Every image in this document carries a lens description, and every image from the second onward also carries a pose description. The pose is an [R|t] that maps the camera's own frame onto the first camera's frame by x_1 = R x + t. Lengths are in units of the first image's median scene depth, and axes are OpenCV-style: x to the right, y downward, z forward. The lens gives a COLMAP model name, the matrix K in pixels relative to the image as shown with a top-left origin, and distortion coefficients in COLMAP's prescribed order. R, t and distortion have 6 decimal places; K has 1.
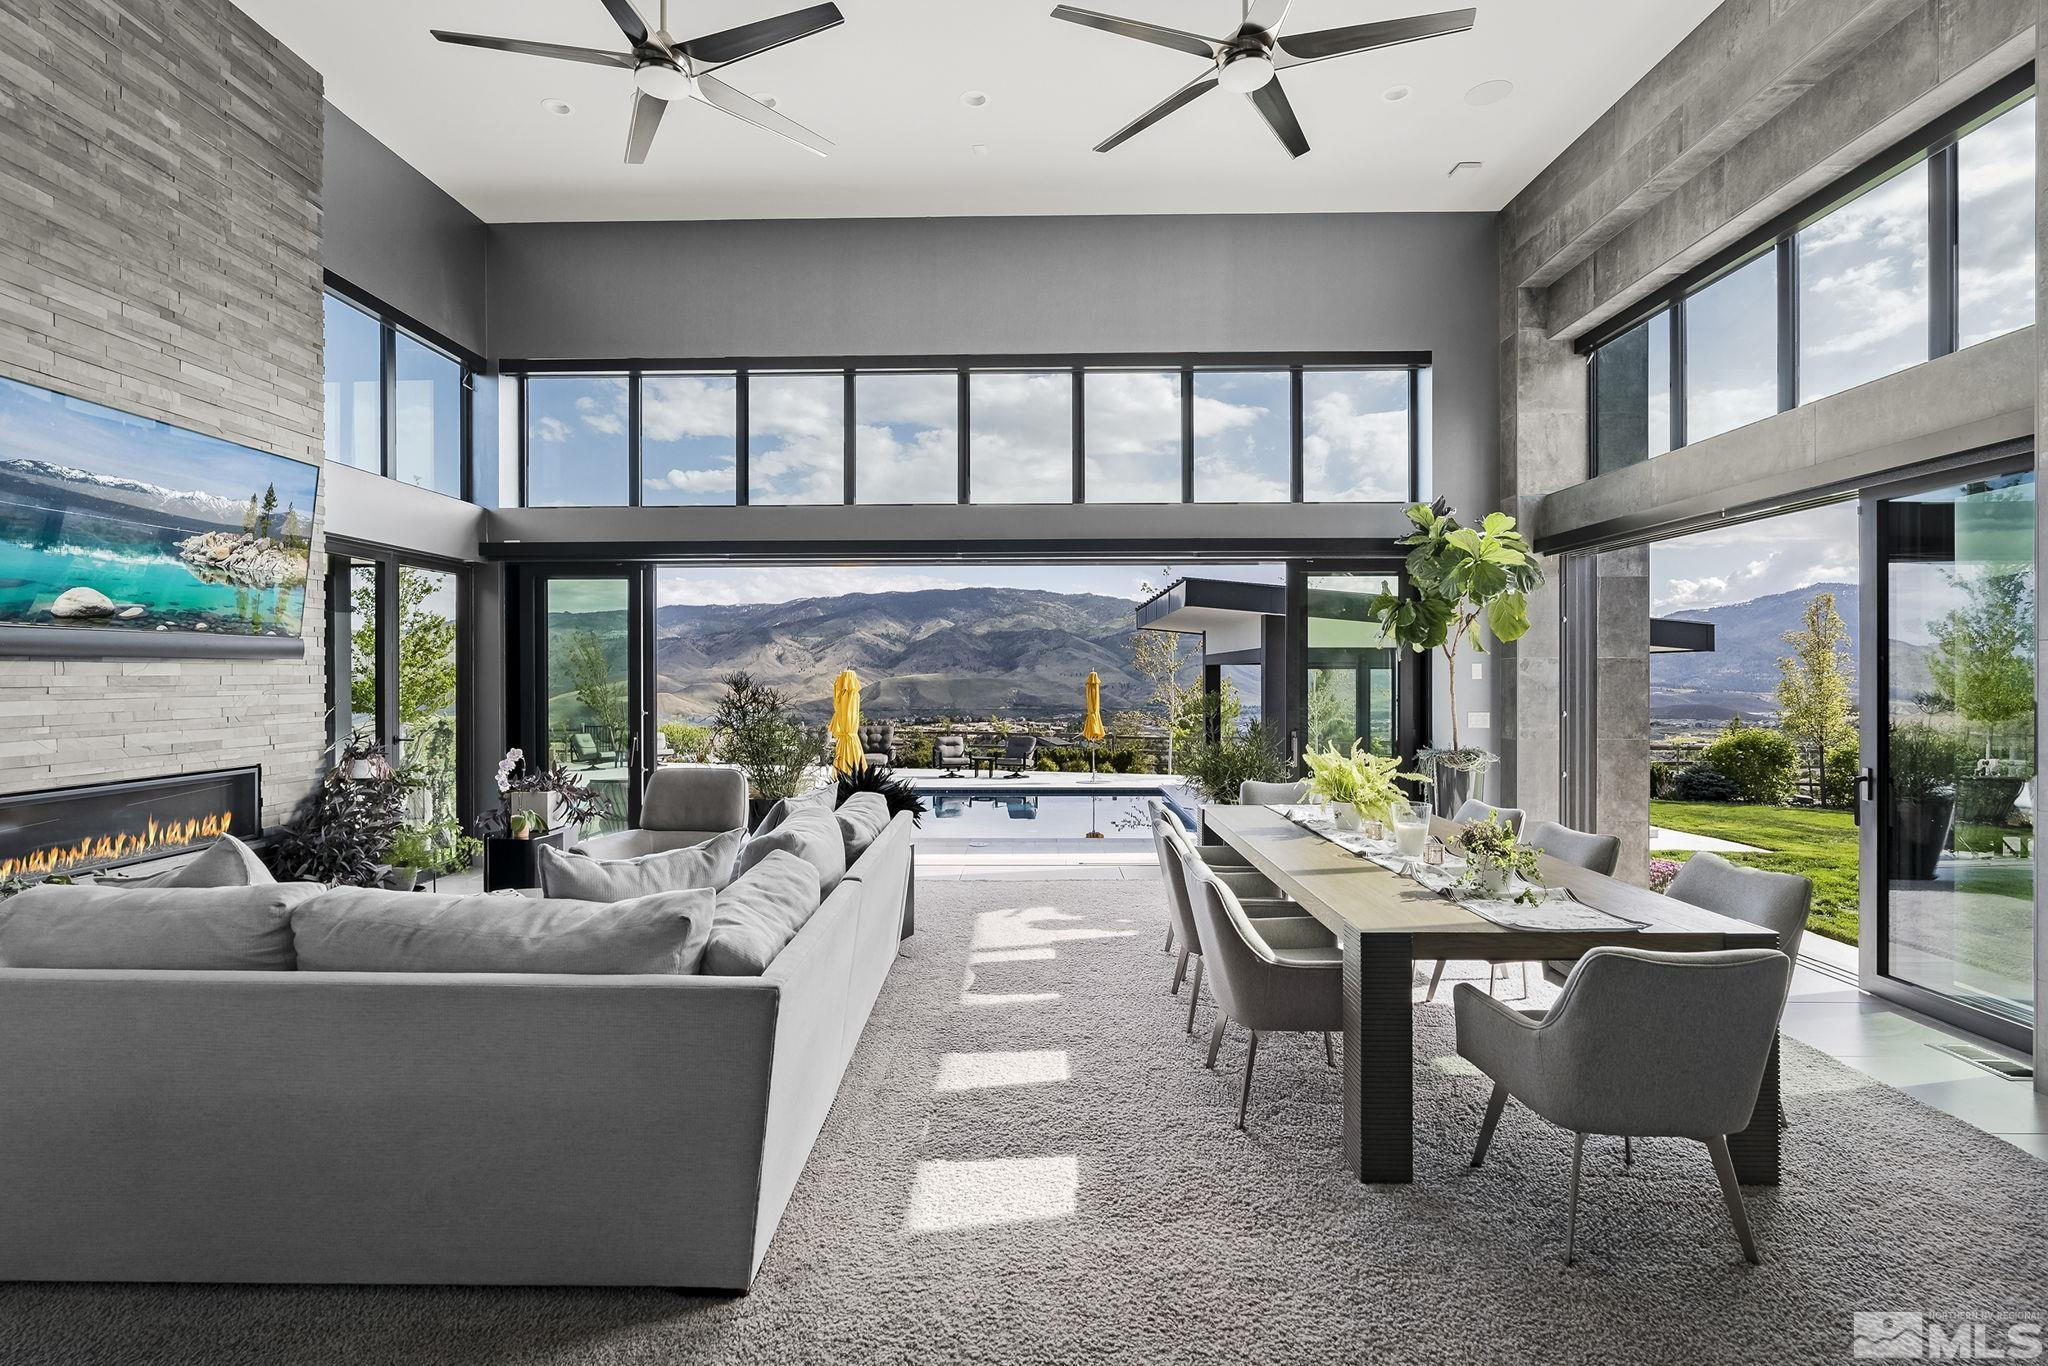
lens RADIAL K [[937.4, 0, 1010.2], [0, 937.4, 683.2], [0, 0, 1]] dist [-0.011430, 0.000831]
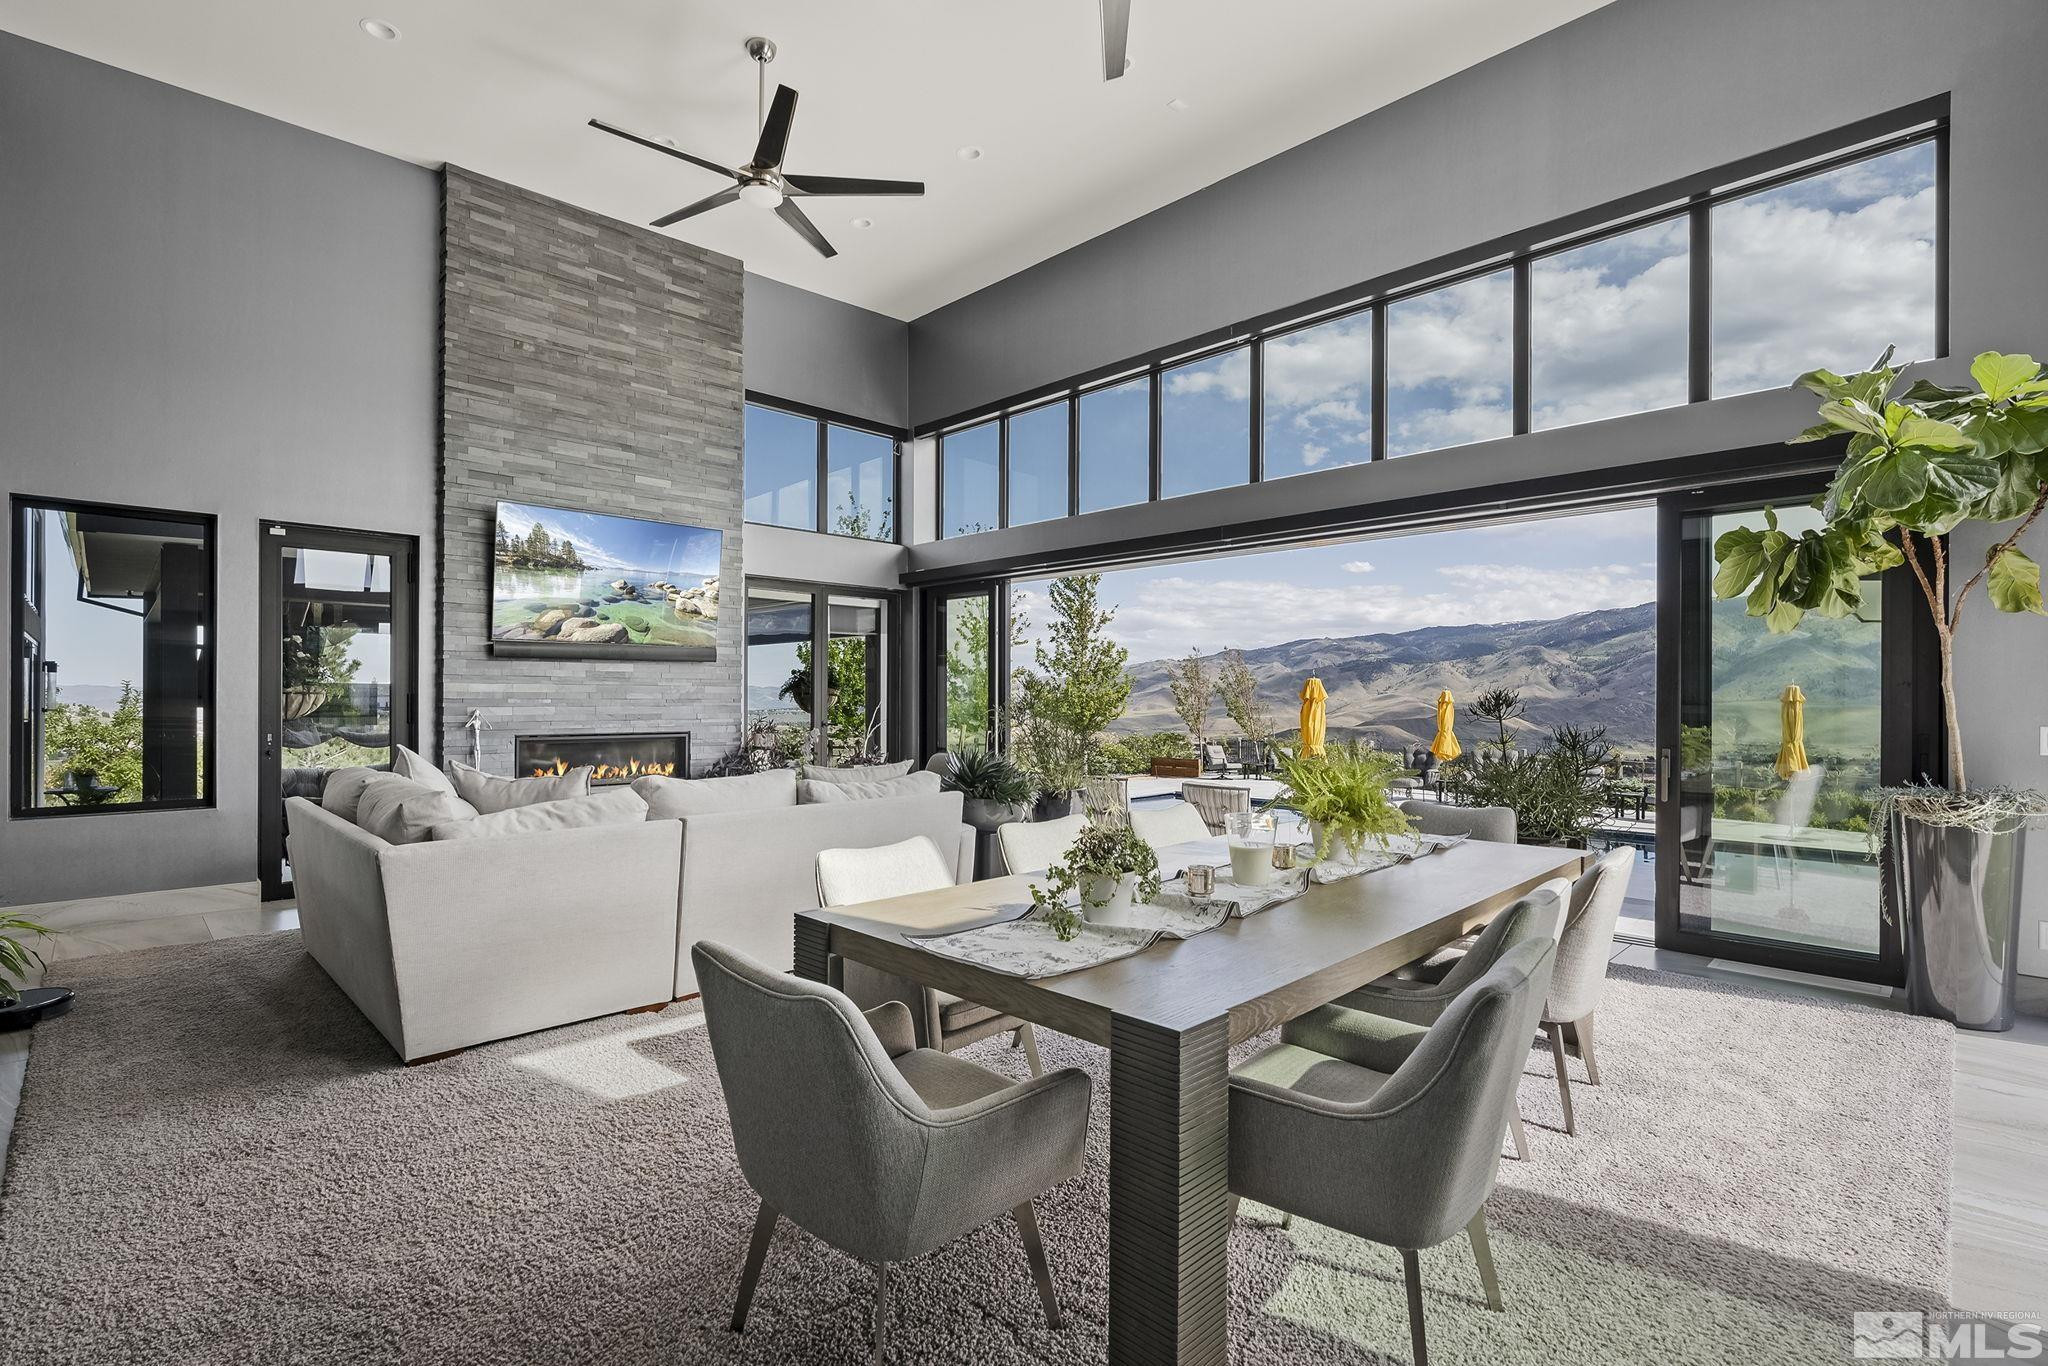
lens RADIAL K [[937.4, 0, 993.0], [0, 937.4, 695.1], [0, 0, 1]] dist [-0.011430, 0.000831]
pose [[0.707148, 0.002571, -0.707061, 0.635615], [-0.011392, 0.999905, -0.007757, 0.035168], [0.706974, 0.013541, 0.707110, 0.279035]]
